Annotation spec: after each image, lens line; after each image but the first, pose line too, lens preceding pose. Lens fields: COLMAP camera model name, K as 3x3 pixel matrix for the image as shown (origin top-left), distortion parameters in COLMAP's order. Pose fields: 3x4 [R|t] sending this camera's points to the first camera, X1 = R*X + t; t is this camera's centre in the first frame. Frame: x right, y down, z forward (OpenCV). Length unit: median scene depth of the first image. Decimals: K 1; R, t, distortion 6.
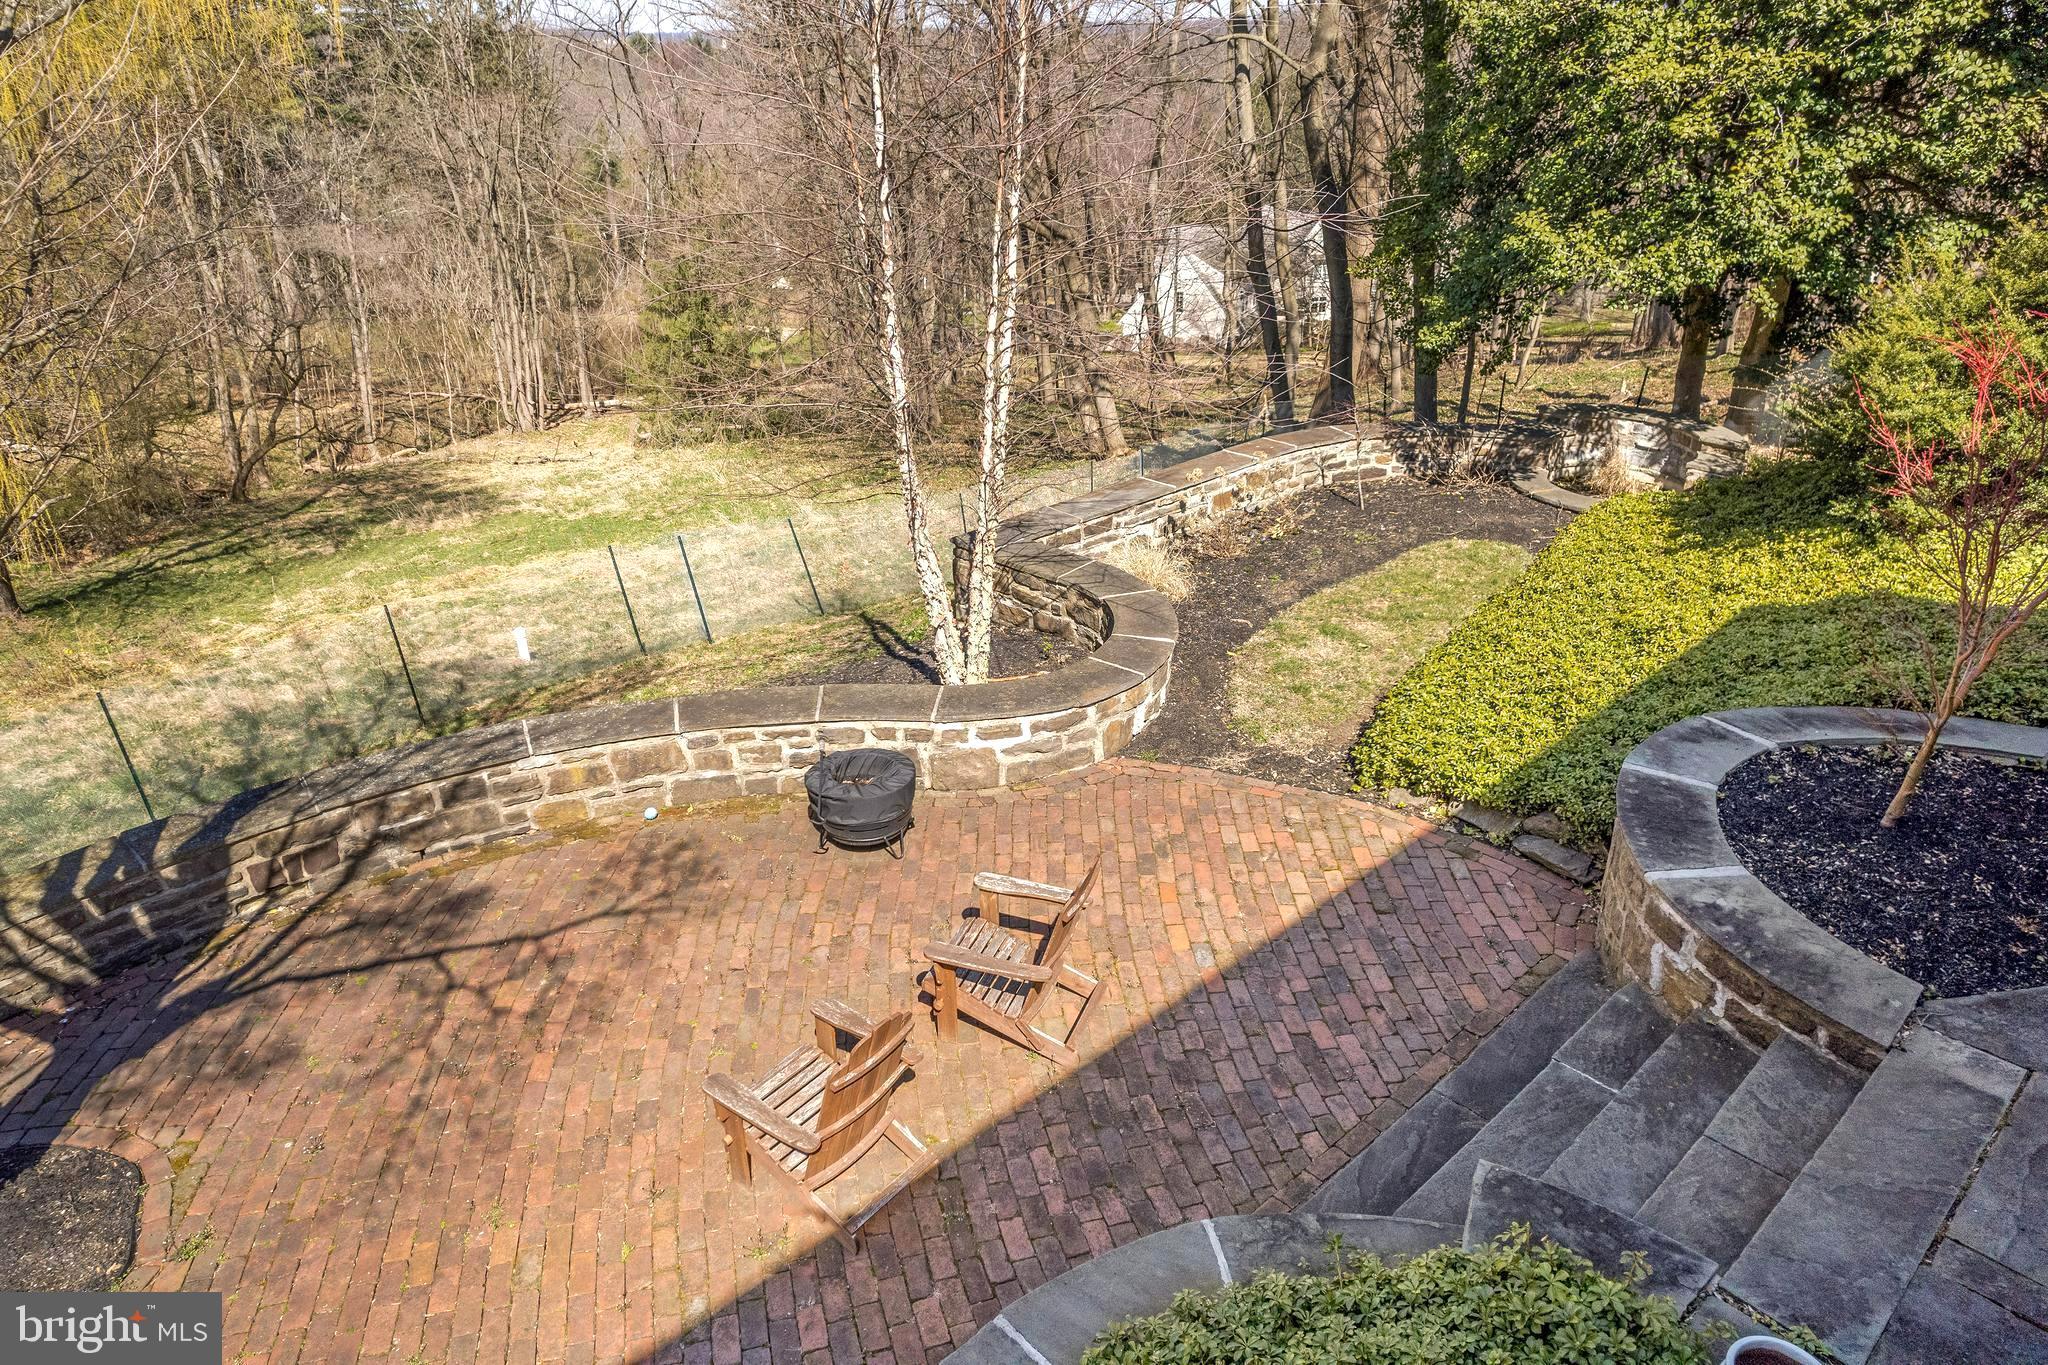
lens RADIAL K [[1330.6, 0, 1043.3], [0, 1330.6, 676.8], [0, 0, 1]] dist [-0.042723, 0.017946]
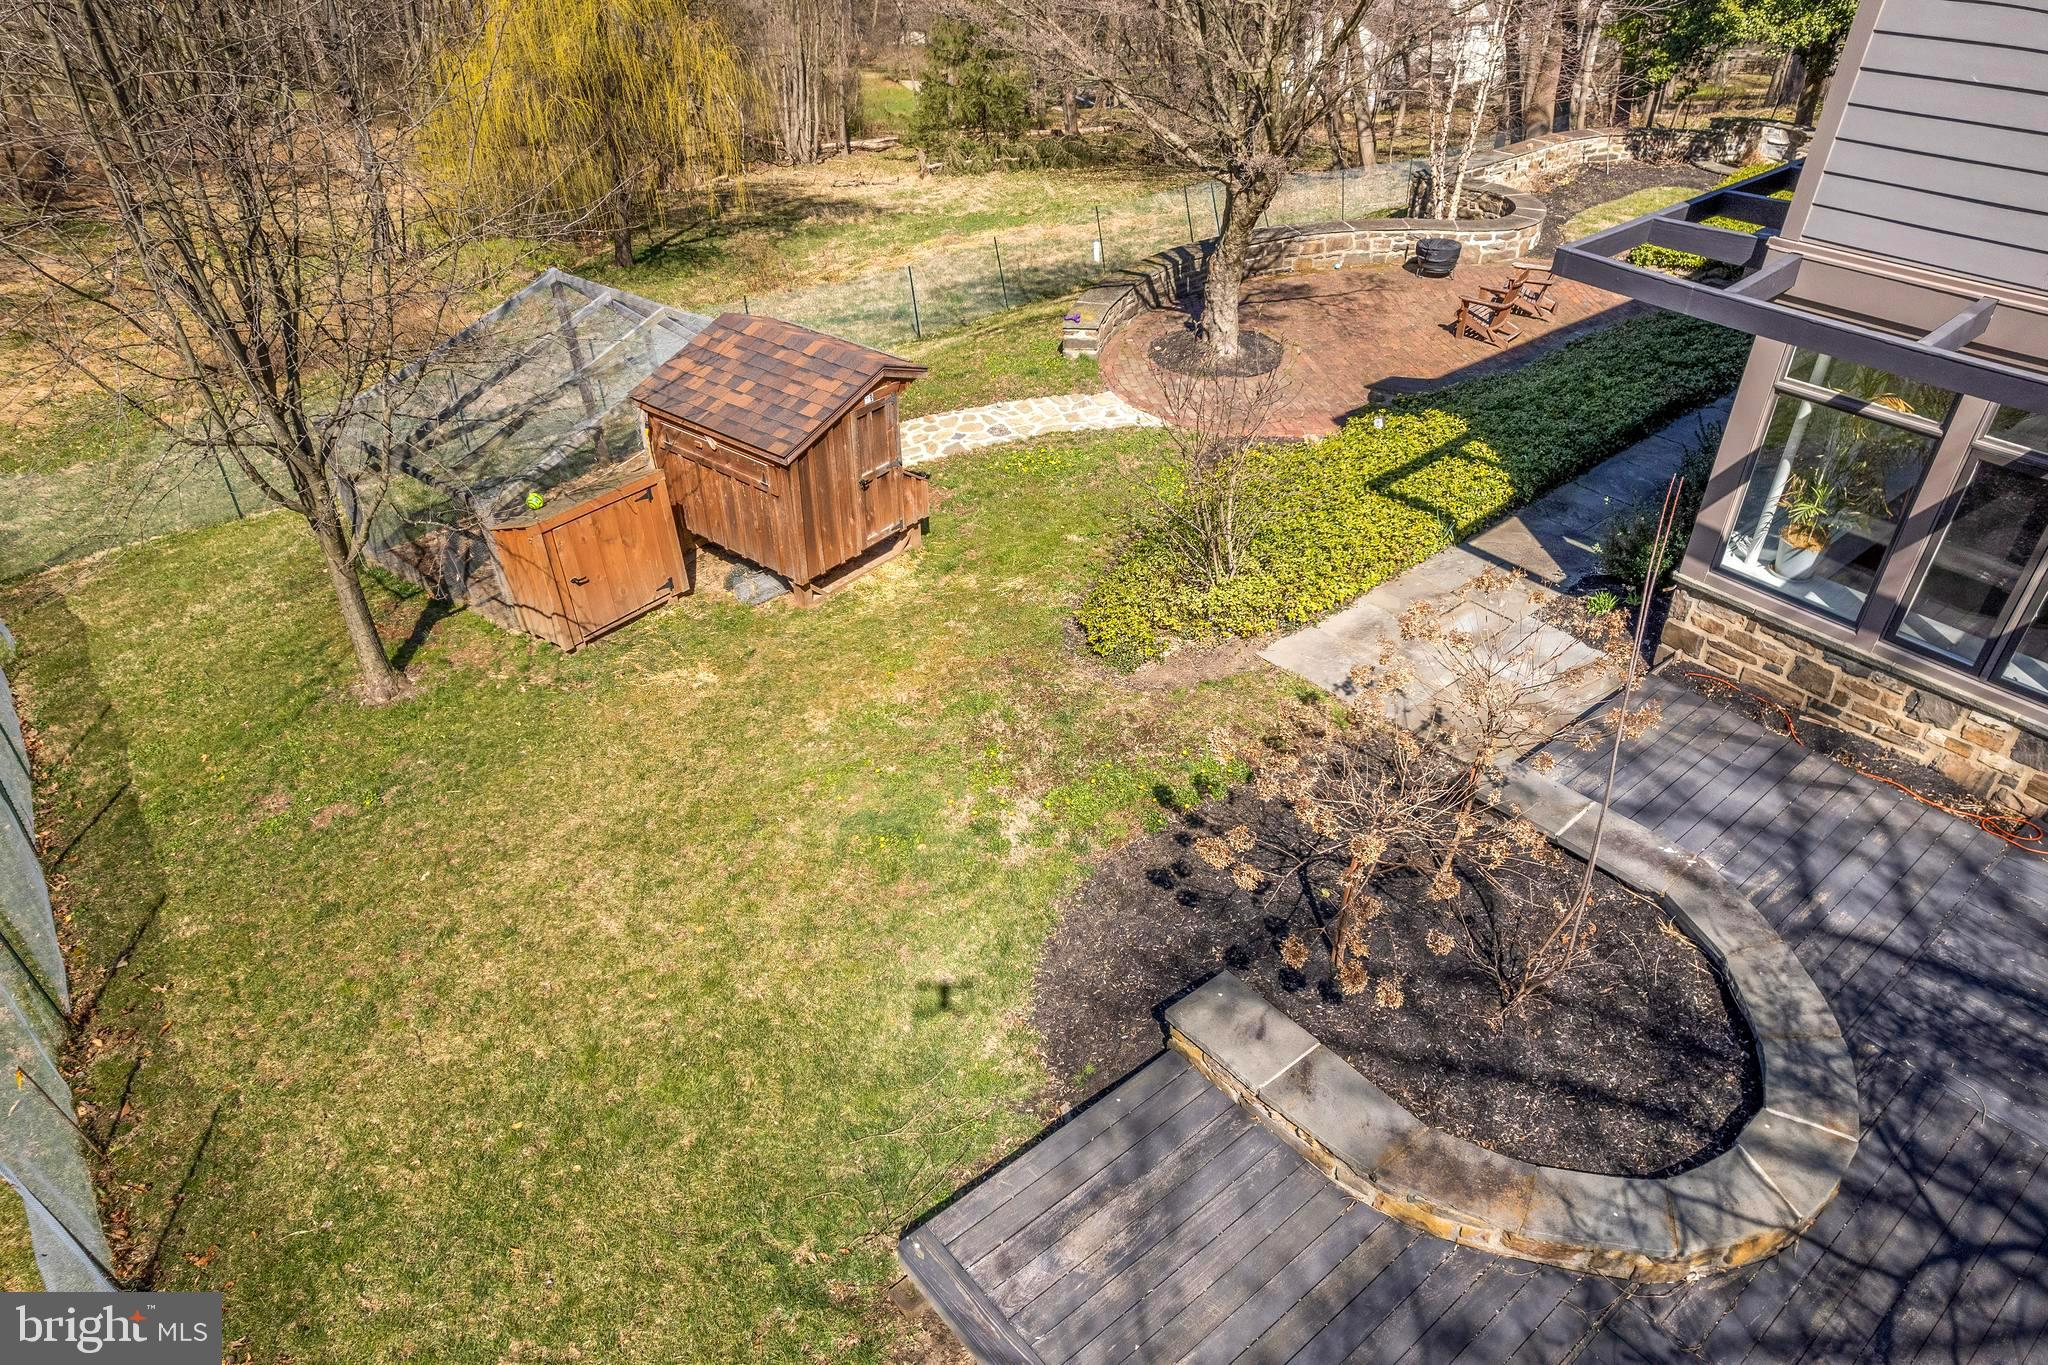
lens RADIAL K [[1330.6, 0, 1014.5], [0, 1330.6, 685.8], [0, 0, 1]] dist [-0.042723, 0.017946]
pose [[0.997216, 0.036670, -0.064921, -0.522873], [-0.025682, 0.986350, 0.162650, 0.358097], [0.070000, -0.160530, 0.984546, -1.133147]]
